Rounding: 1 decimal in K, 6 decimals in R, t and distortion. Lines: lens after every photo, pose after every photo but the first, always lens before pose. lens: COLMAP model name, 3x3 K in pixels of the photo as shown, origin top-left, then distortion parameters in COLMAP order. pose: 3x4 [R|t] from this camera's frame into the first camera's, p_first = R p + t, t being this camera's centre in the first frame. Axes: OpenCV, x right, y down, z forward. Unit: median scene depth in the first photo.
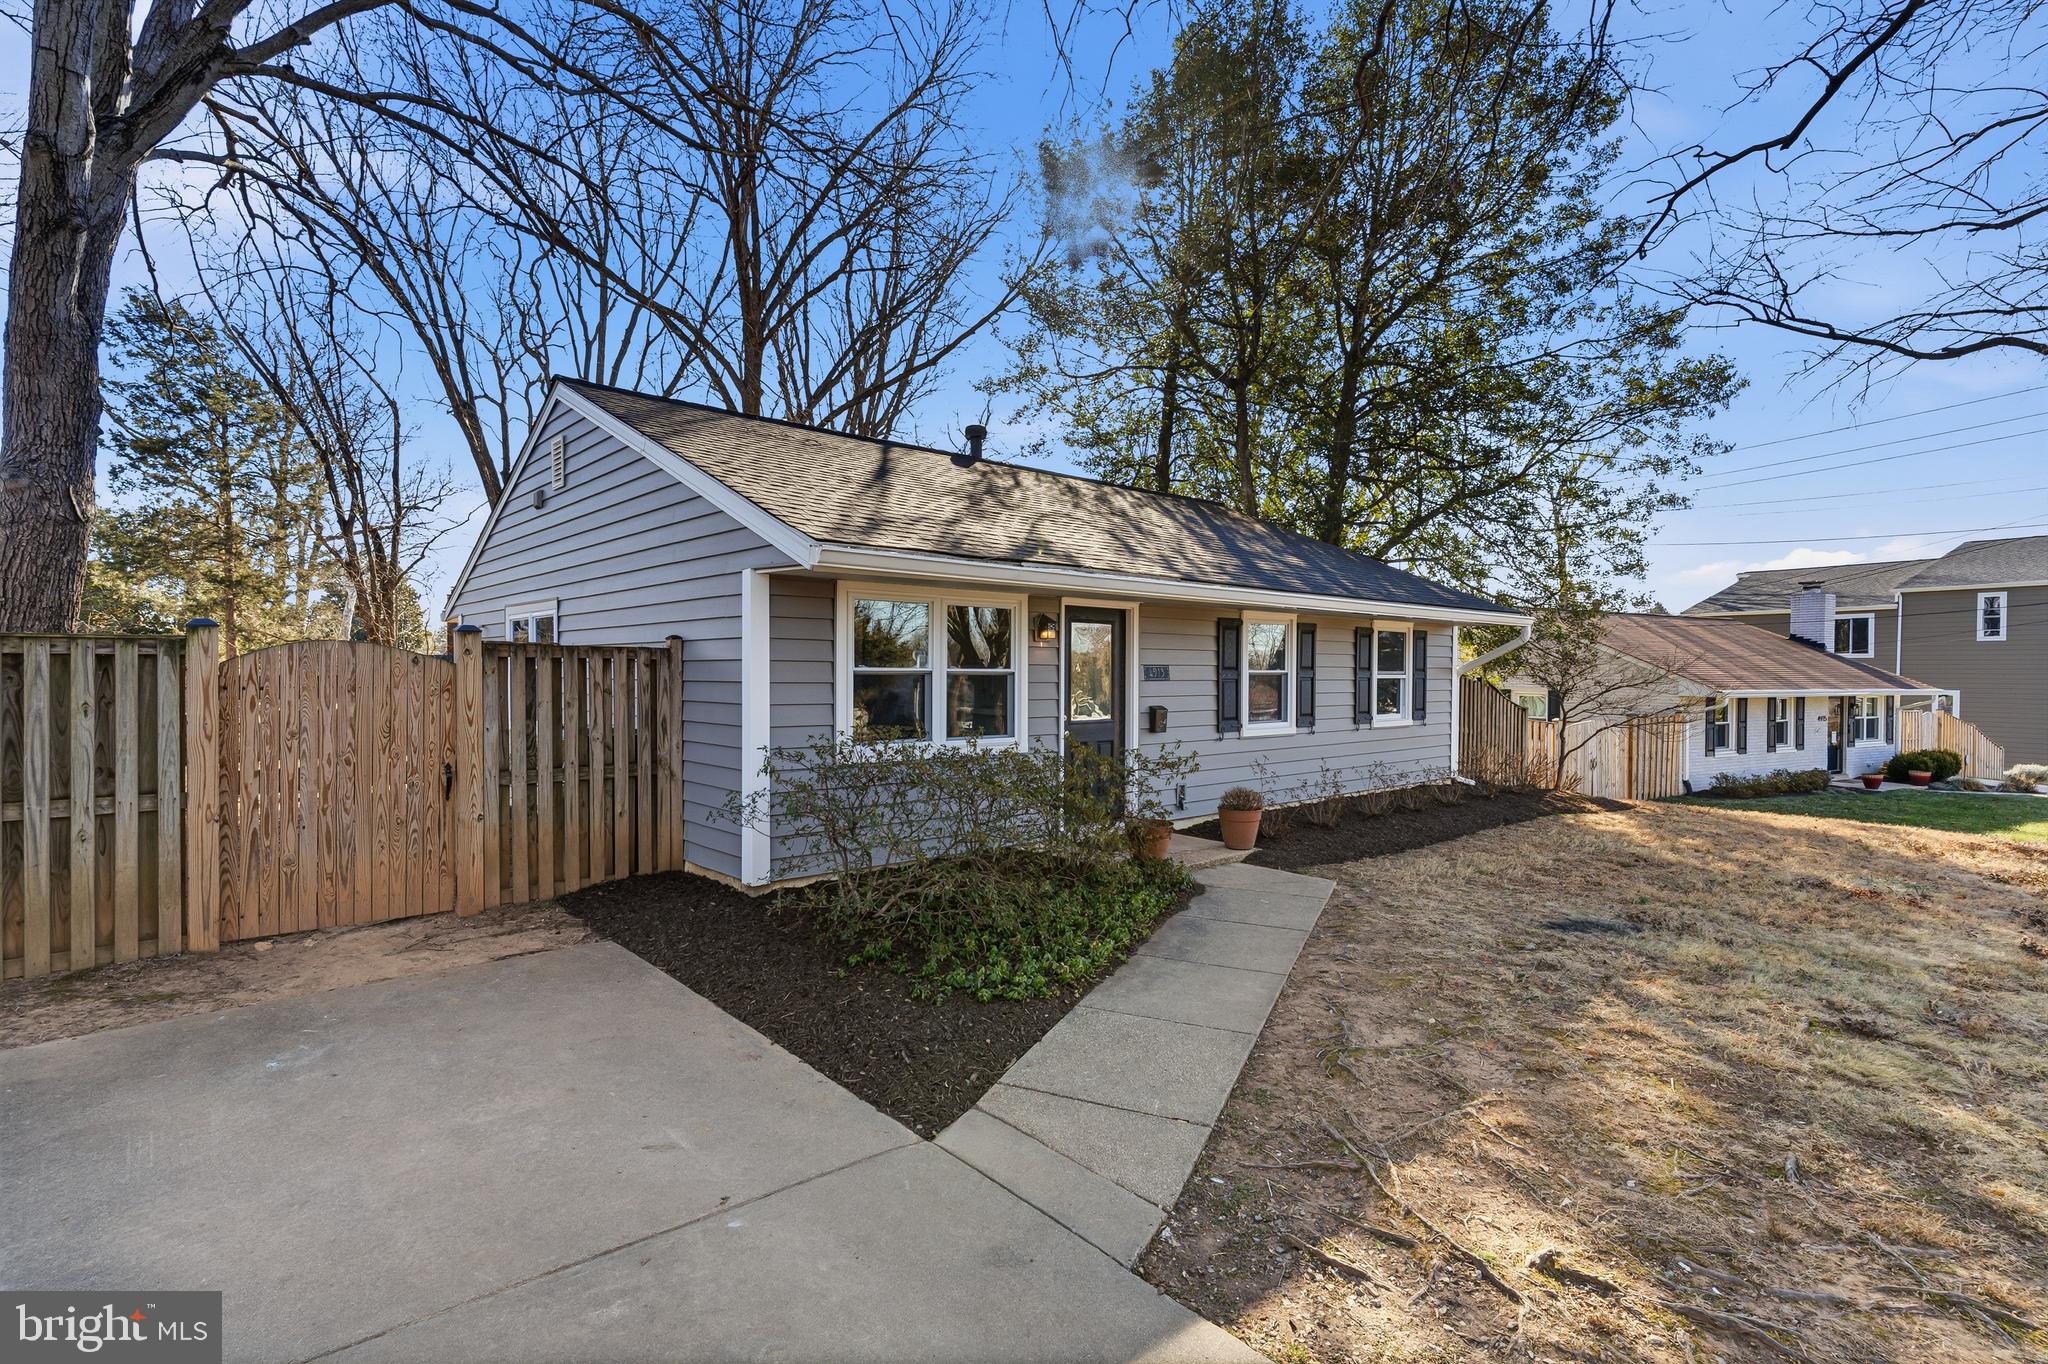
lens RADIAL K [[980.6, 0, 1026.0], [0, 980.6, 687.9], [0, 0, 1]] dist [0.004779, 0.000382]
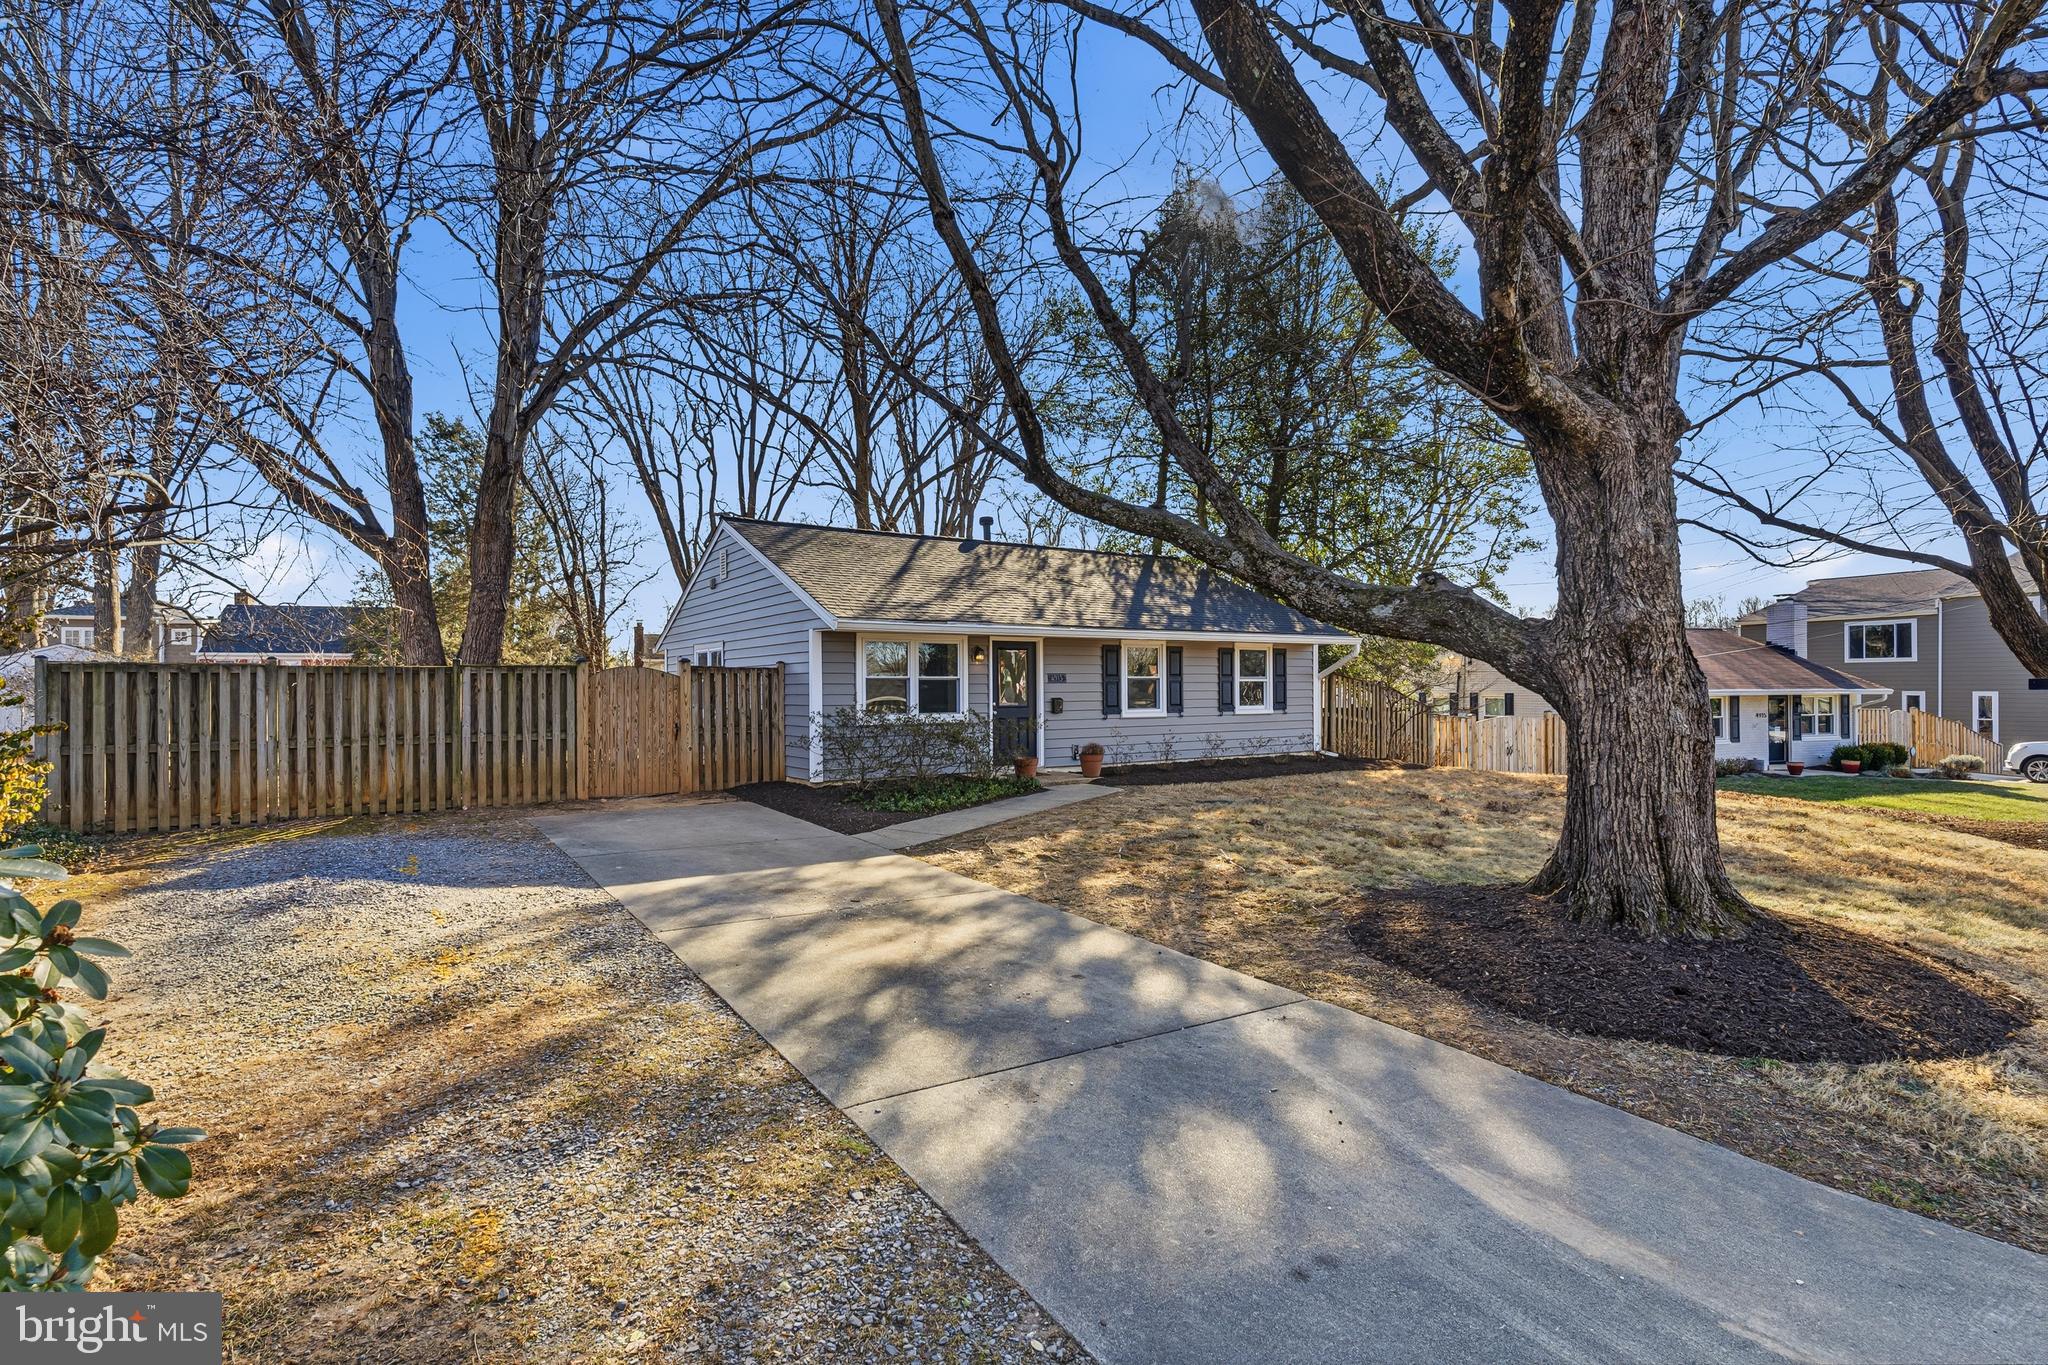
lens RADIAL K [[984.1, 0, 1029.9], [0, 984.1, 696.3], [0, 0, 1]] dist [0.004898, 0.000222]
pose [[0.990125, -0.010118, -0.139822, 0.275397], [0.008954, 0.999920, -0.008950, 0.025720], [0.139901, 0.007610, 0.990136, -0.590024]]
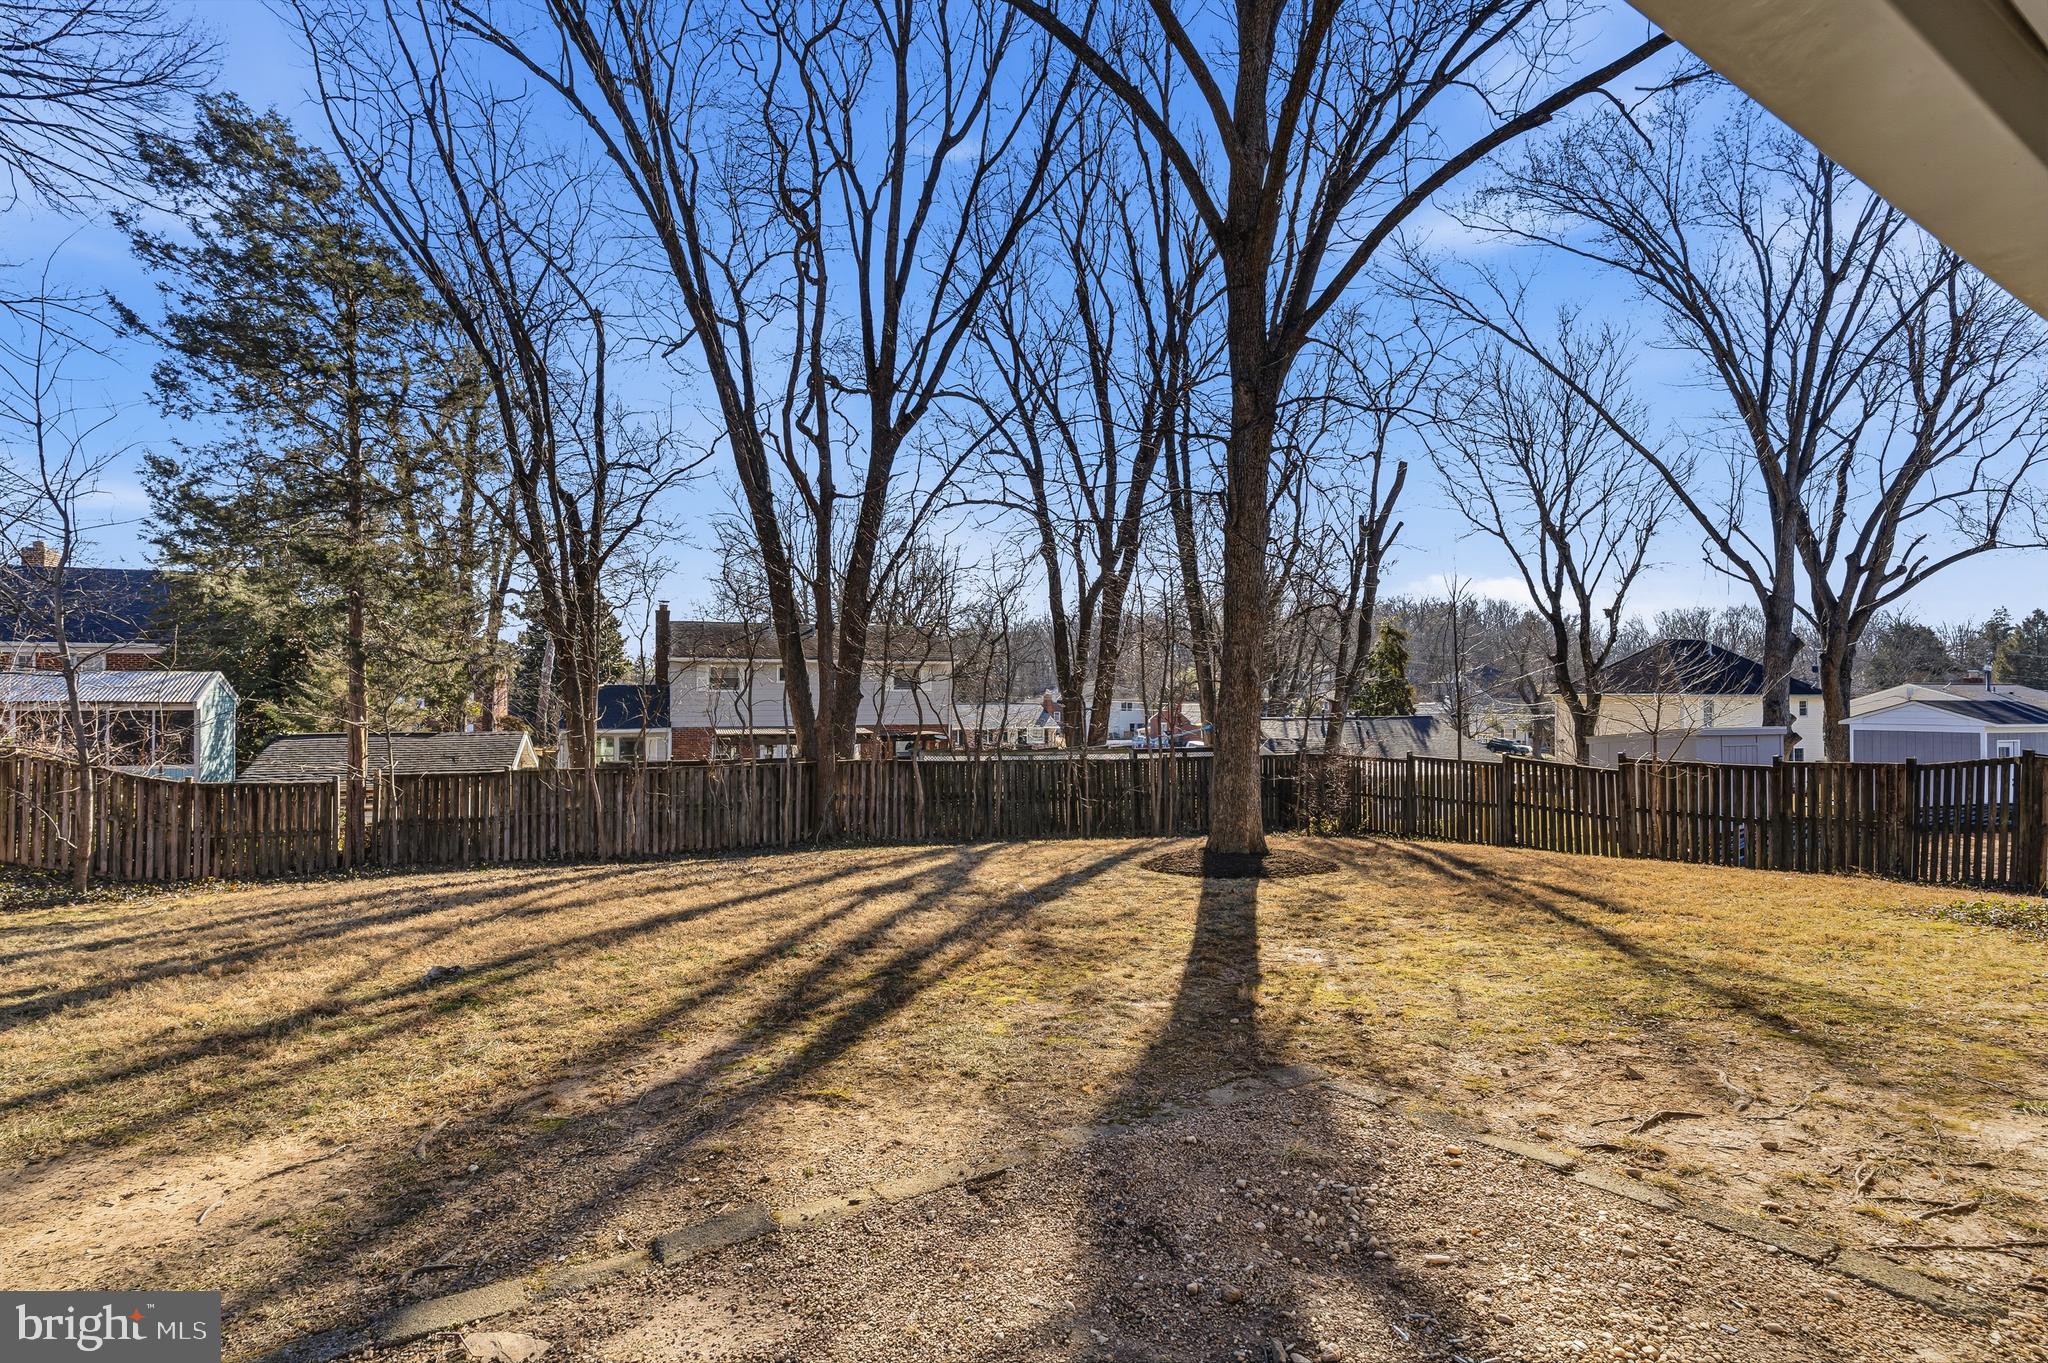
lens RADIAL K [[984.1, 0, 1029.9], [0, 984.1, 695.3], [0, 0, 1]] dist [0.004898, 0.000222]
pose [[0.987872, -0.008214, -0.155053, -0.721058], [0.003946, 0.999605, -0.027819, -0.020288], [0.155220, 0.026870, 0.987514, 1.125960]]
